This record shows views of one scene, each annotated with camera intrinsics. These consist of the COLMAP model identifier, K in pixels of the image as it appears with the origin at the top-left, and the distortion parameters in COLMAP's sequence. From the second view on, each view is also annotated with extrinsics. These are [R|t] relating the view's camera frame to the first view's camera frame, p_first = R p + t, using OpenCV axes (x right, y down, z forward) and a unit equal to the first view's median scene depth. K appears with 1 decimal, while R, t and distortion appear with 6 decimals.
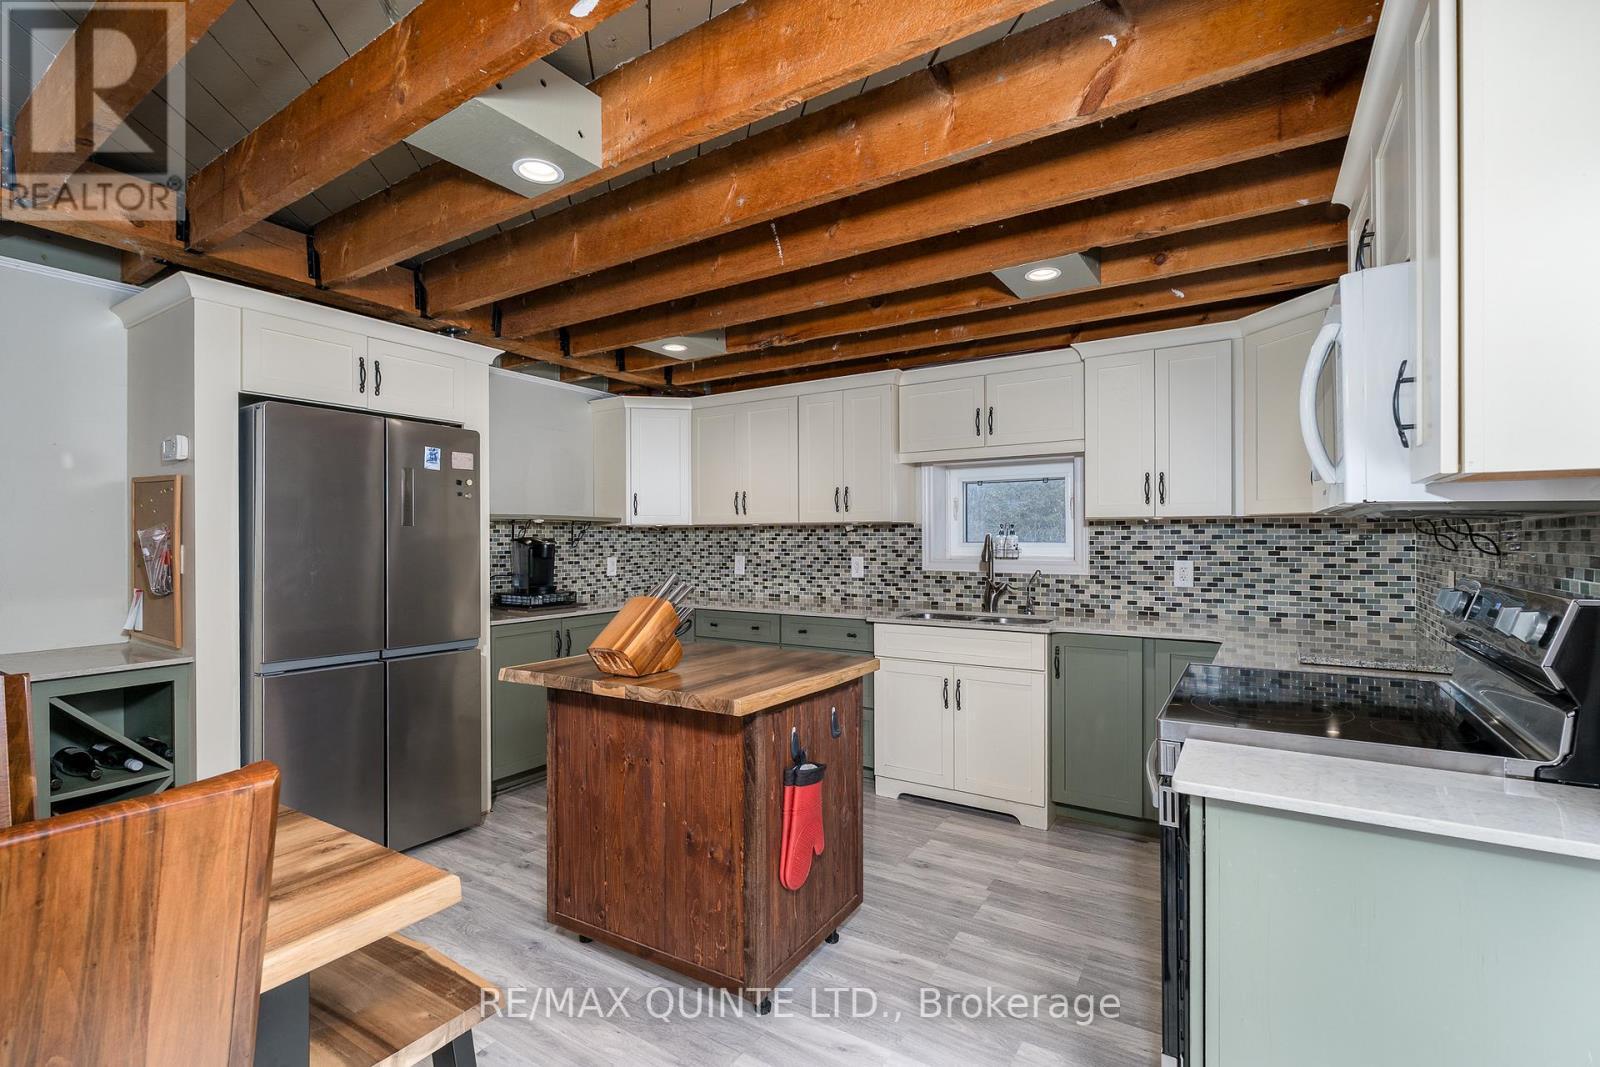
lens RADIAL K [[710.5, 0, 802.3], [0, 710.5, 535.0], [0, 0, 1]] dist [-0.002374, -0.000129]
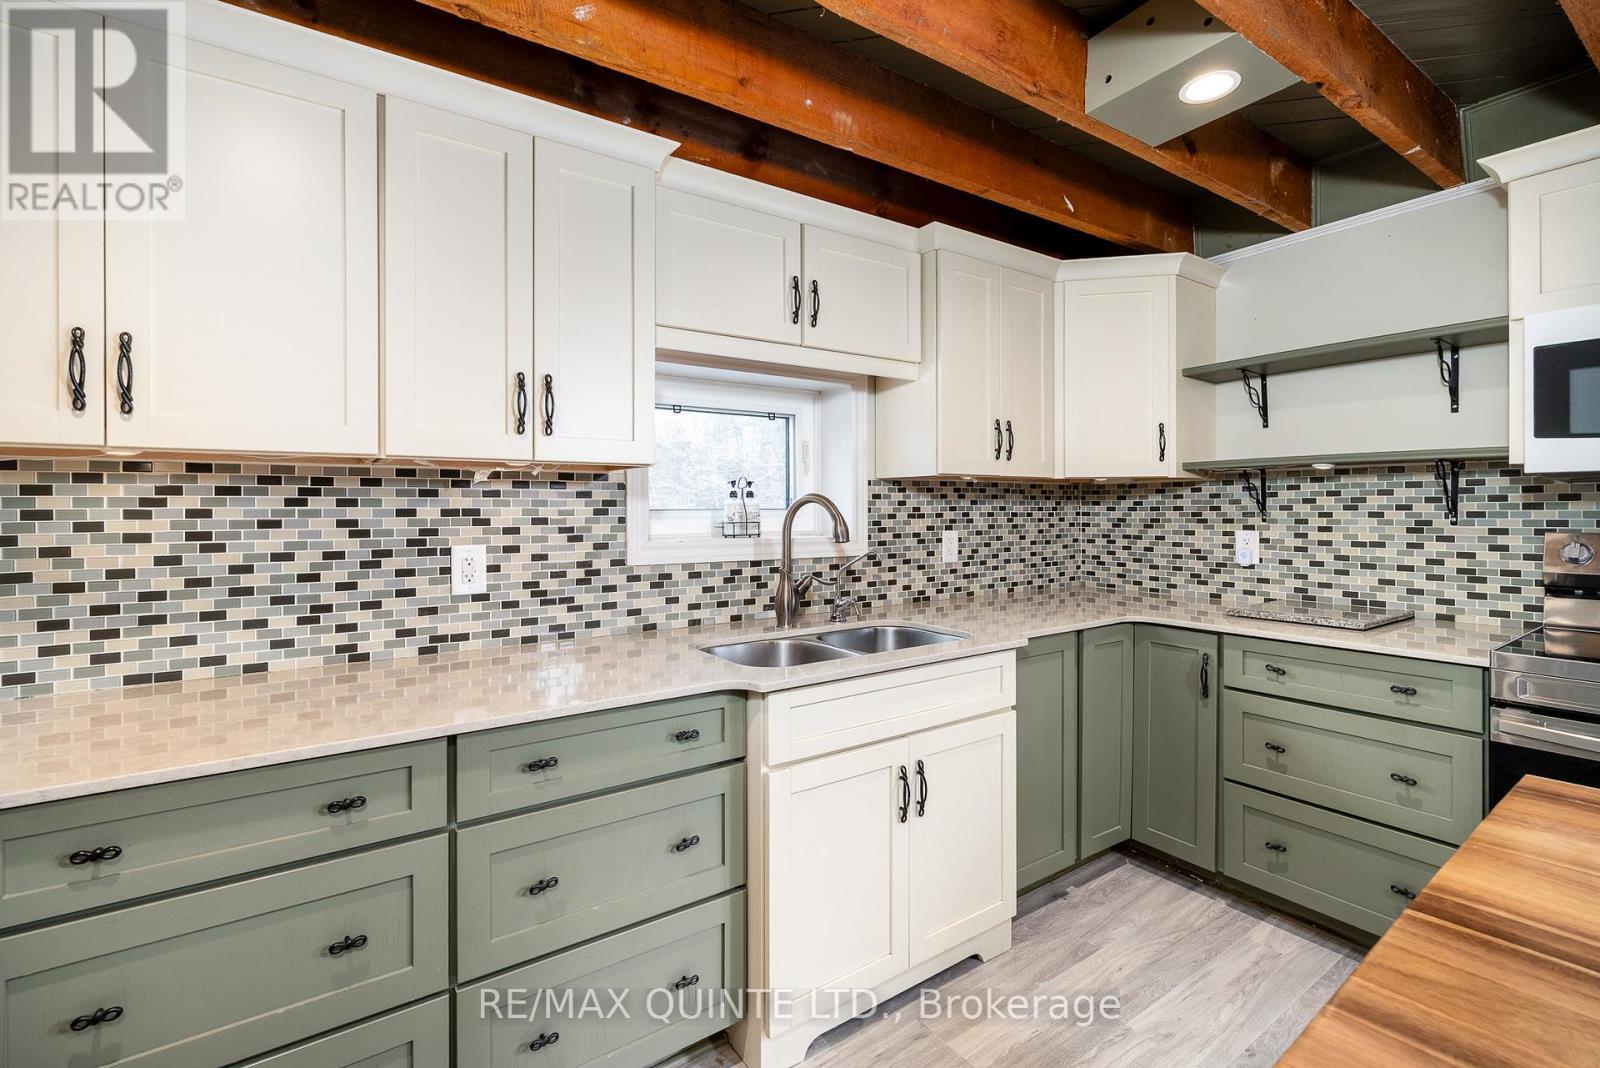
lens RADIAL K [[710.5, 0, 787.9], [0, 710.5, 511.6], [0, 0, 1]] dist [-0.002374, -0.000129]
pose [[0.400654, -0.002016, 0.916227, -0.248460], [-0.000776, 0.999996, 0.002539, 0.009525], [-0.916229, -0.001728, 0.400651, 0.685531]]
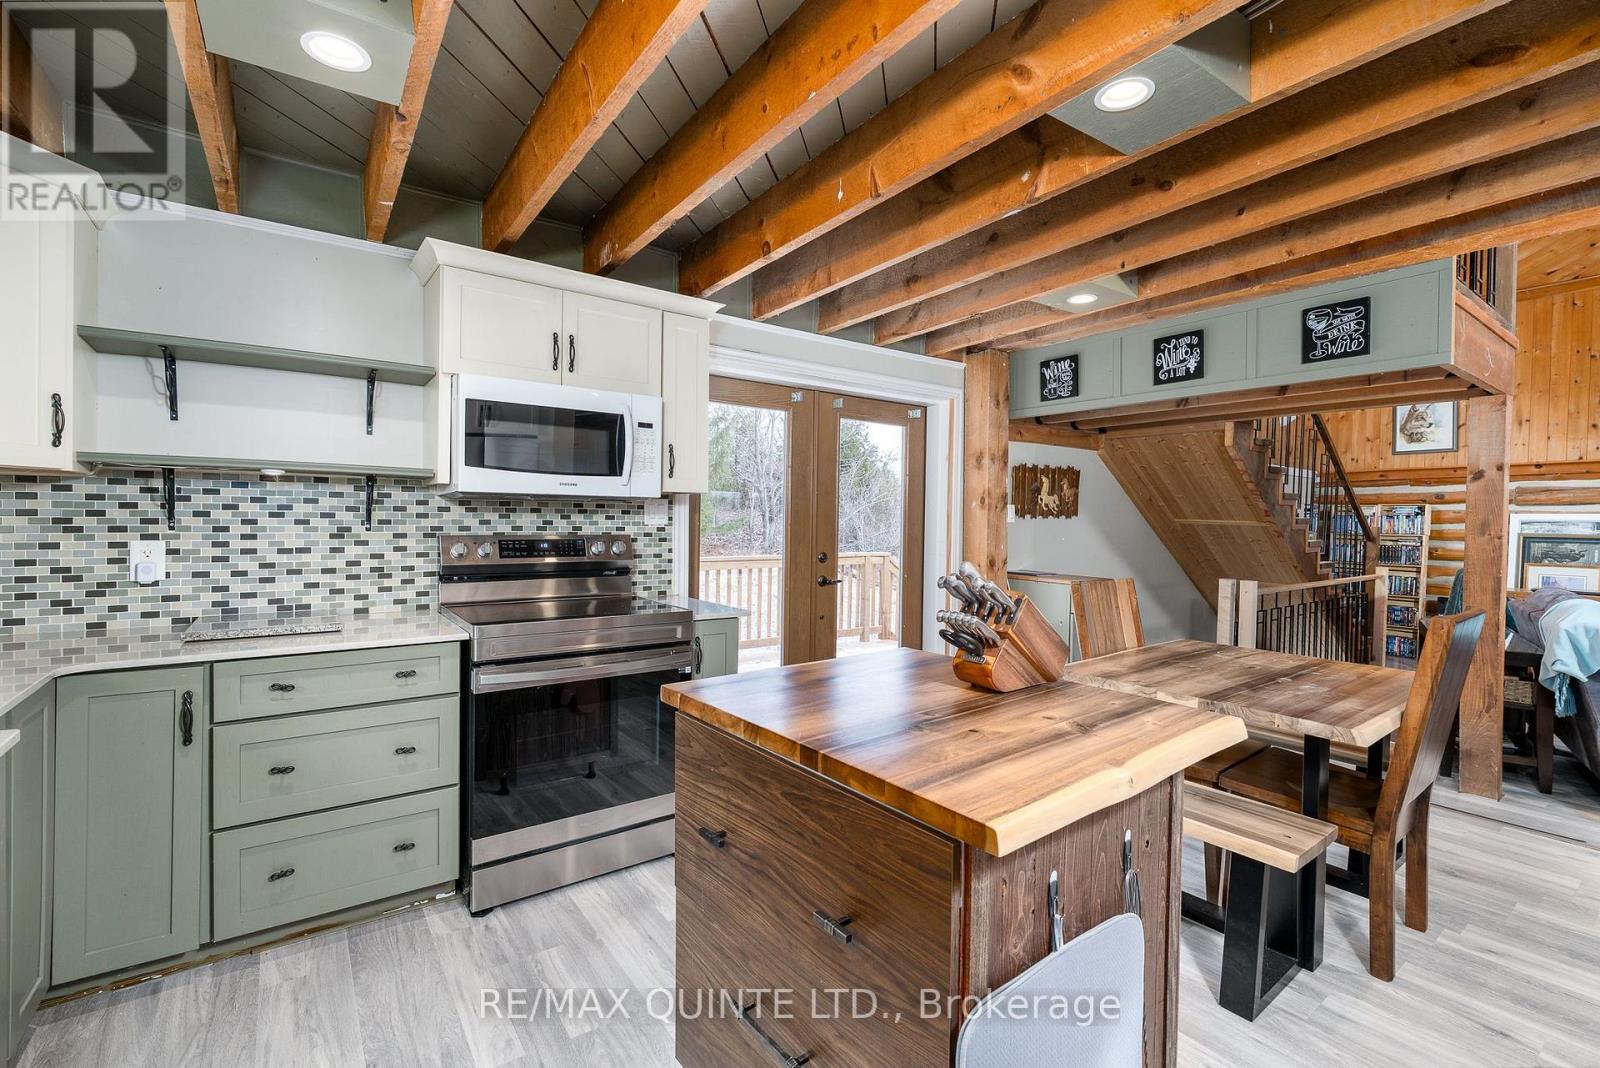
lens RADIAL K [[710.5, 0, 808.7], [0, 710.5, 534.7], [0, 0, 1]] dist [-0.002374, -0.000129]
pose [[-0.928523, -0.017230, 0.370874, -0.142498], [-0.011186, 0.999767, 0.018442, 0.008062], [-0.371105, 0.012976, -0.928500, 0.890763]]
